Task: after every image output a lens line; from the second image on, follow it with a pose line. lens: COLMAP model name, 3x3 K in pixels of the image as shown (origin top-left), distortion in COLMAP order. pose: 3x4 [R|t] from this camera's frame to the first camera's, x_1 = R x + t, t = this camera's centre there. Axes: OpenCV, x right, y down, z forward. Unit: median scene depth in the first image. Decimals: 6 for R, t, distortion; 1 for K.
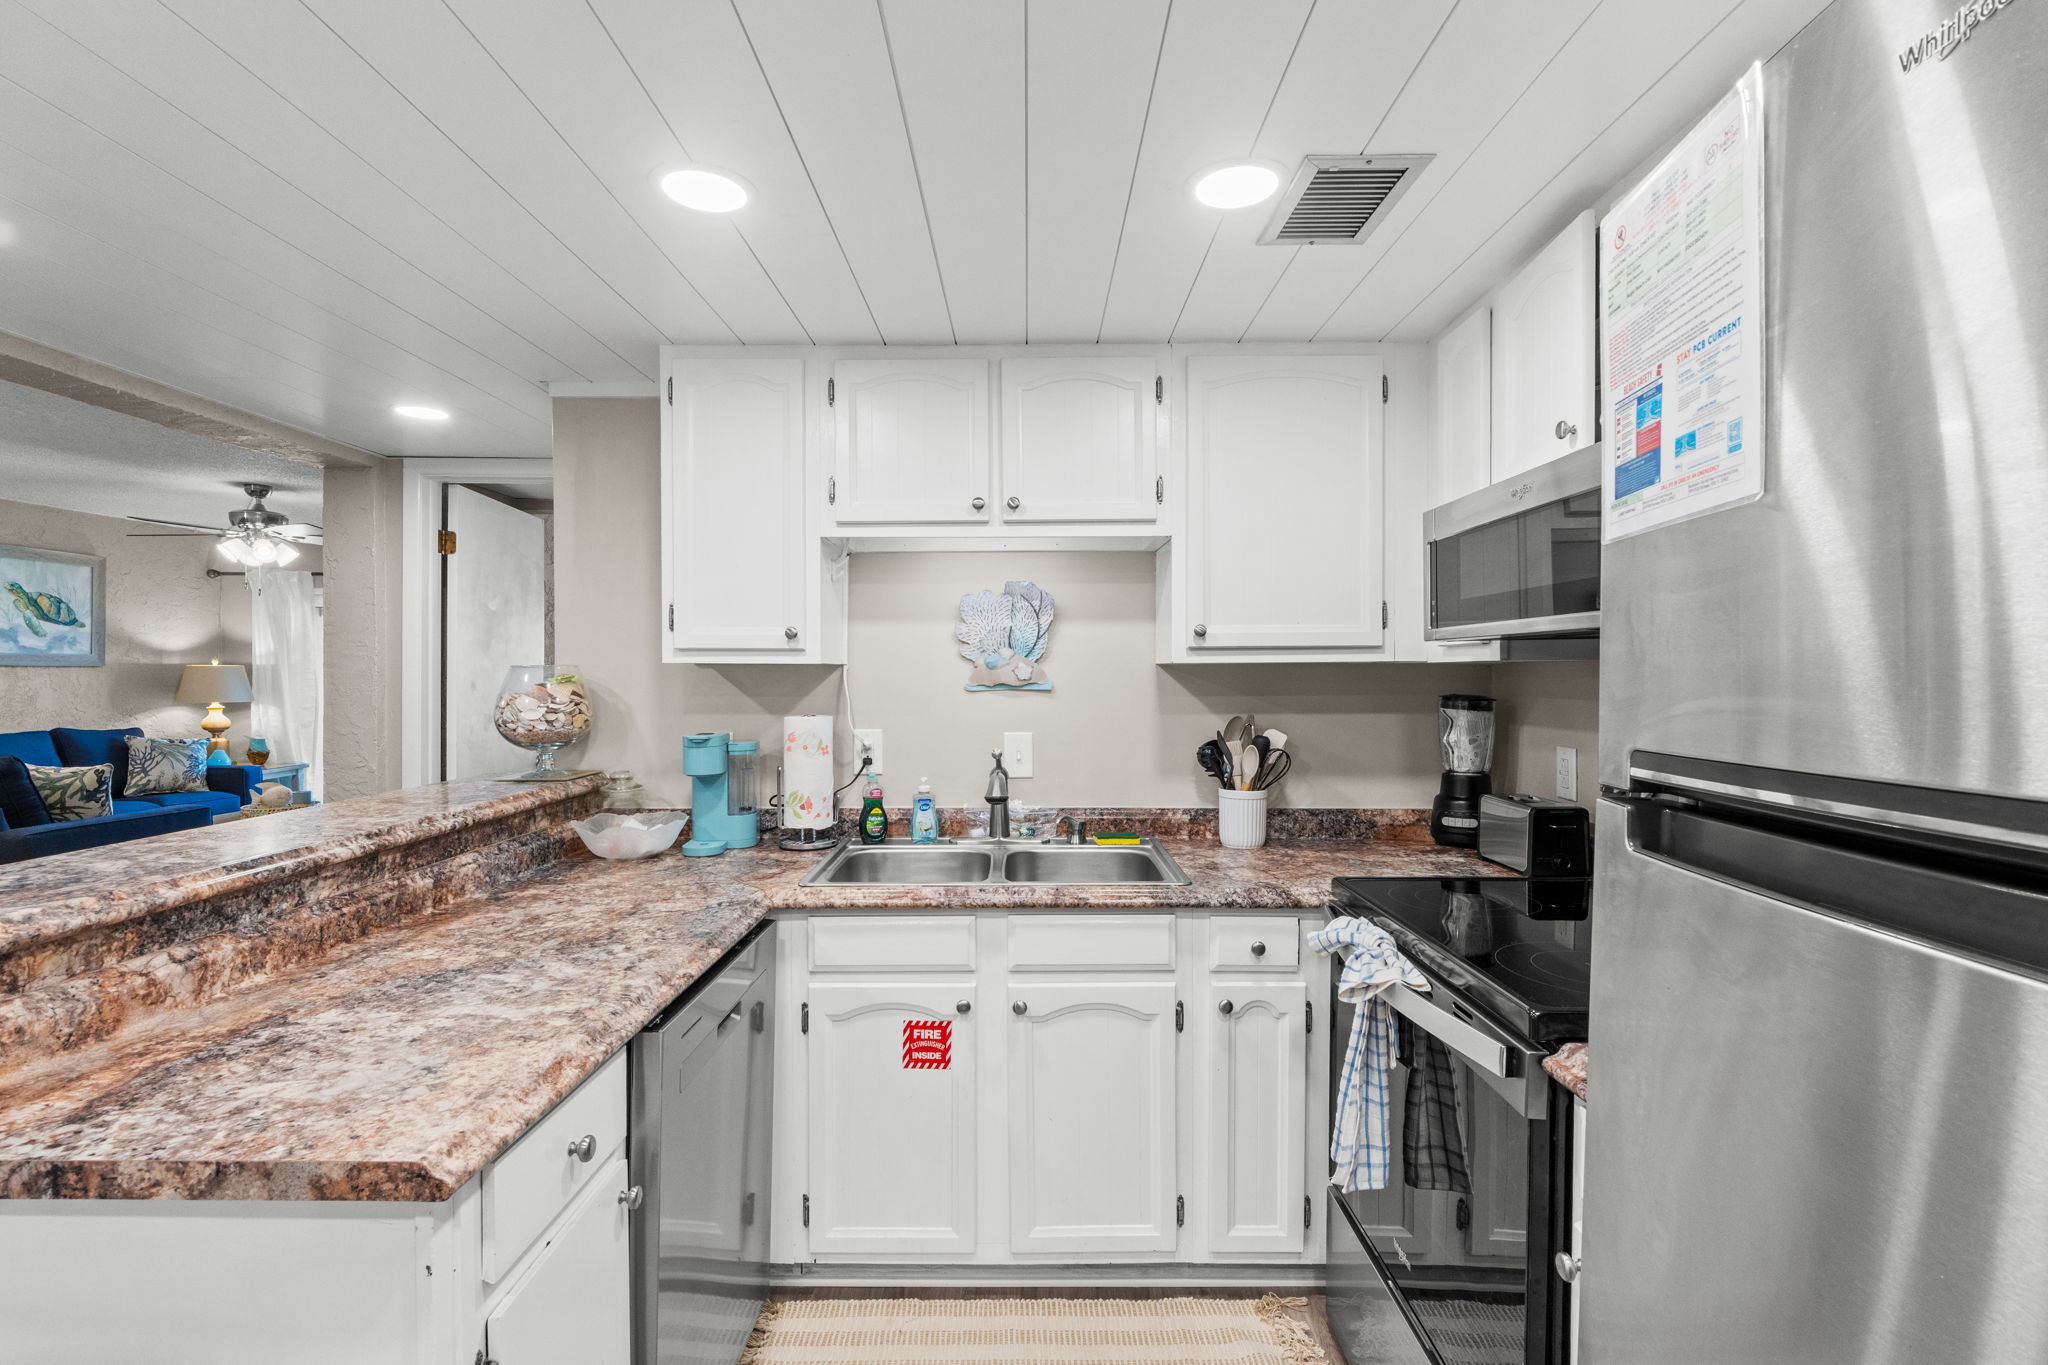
lens RADIAL K [[939.0, 0, 1025.4], [0, 939.0, 686.5], [0, 0, 1]] dist [-0.009512, 0.002243]
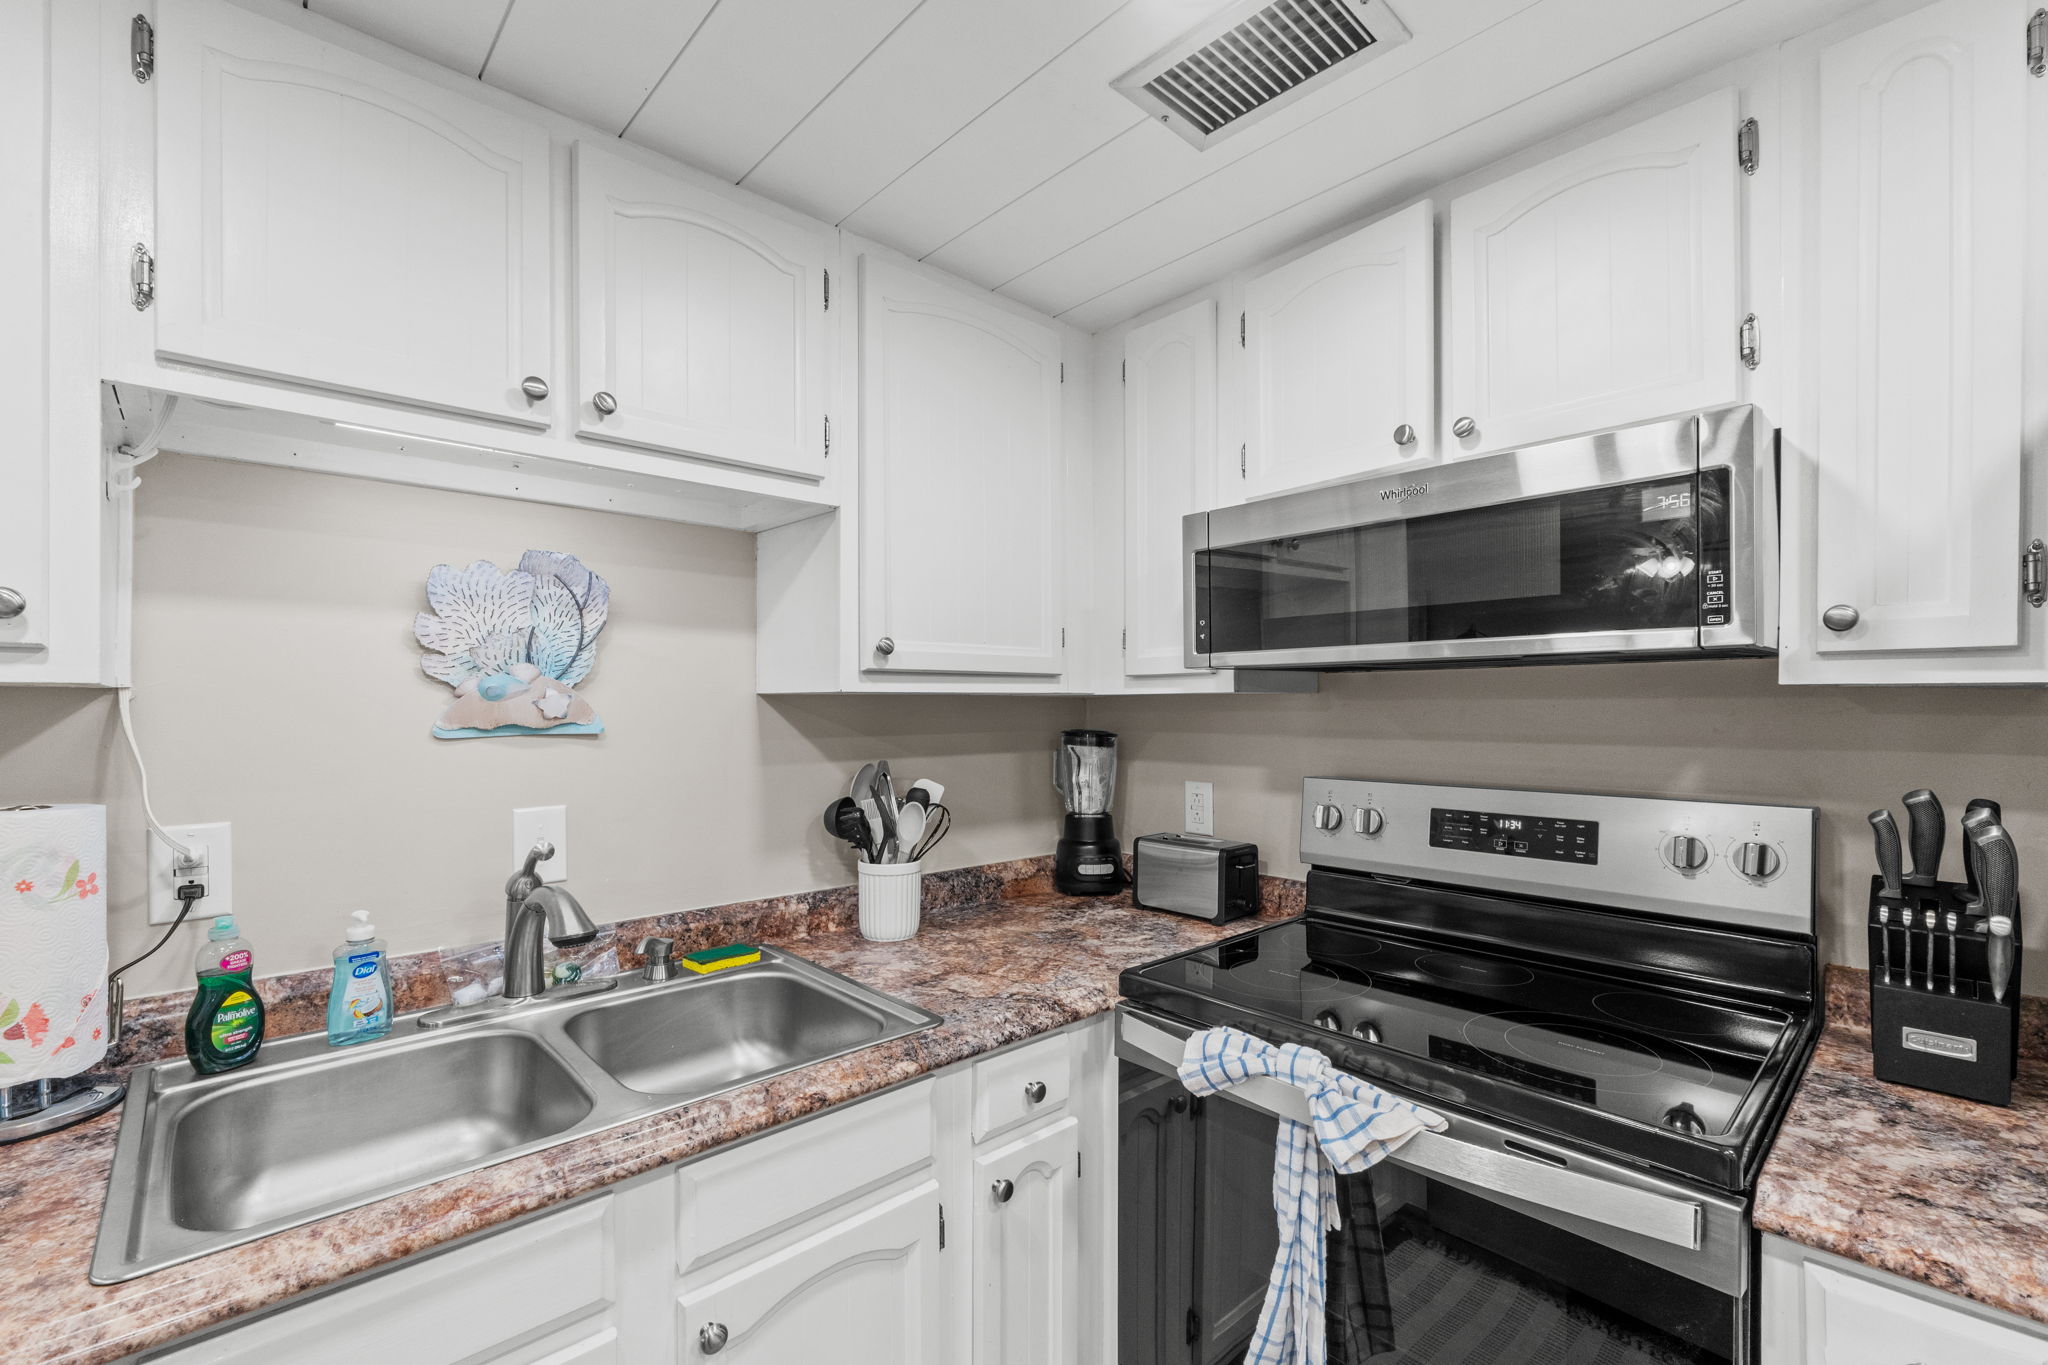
lens RADIAL K [[873.7, 0, 1027.2], [0, 873.7, 707.7], [0, 0, 1]] dist [-0.005697, -0.000138]
pose [[0.729827, 0.000165, 0.683632, -0.169285], [0.010798, 0.999872, -0.011769, -0.004044], [-0.683546, 0.015971, 0.729732, 0.410639]]
